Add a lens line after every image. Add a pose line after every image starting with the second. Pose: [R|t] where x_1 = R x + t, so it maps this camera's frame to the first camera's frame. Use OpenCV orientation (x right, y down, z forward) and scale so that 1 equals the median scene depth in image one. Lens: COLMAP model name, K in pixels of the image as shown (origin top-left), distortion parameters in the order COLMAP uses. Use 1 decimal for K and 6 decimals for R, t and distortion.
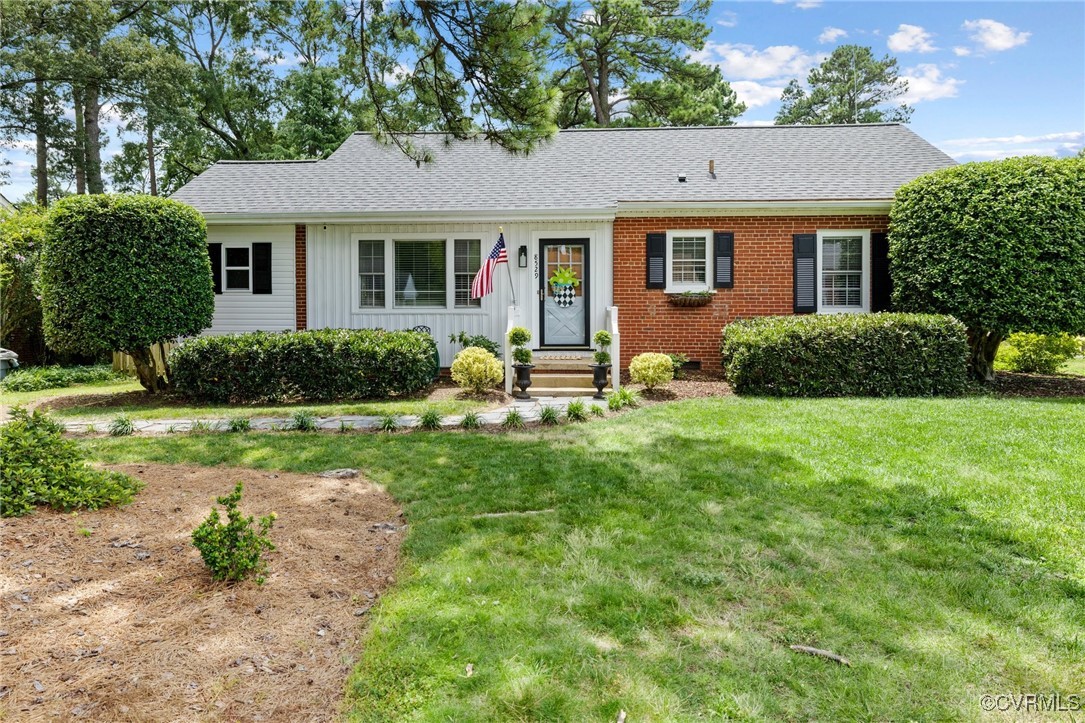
lens RADIAL K [[1086.3, 0, 617.4], [0, 1086.3, 361.8], [0, 0, 1]] dist [0.059620, -0.225672]
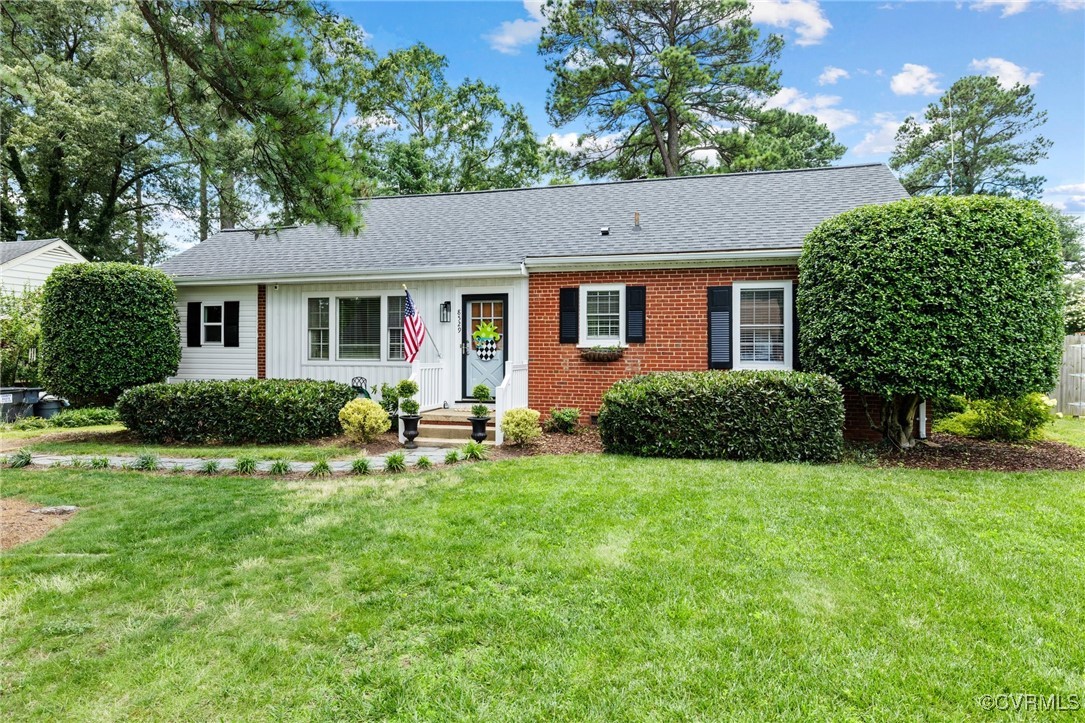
lens RADIAL K [[1086.3, 0, 617.4], [0, 1086.3, 361.8], [0, 0, 1]] dist [0.059620, -0.225672]
pose [[0.938714, 0.009324, -0.344570, 0.429769], [-0.024057, 0.998969, -0.038507, -0.012852], [0.343856, 0.044436, 0.937970, 0.081339]]
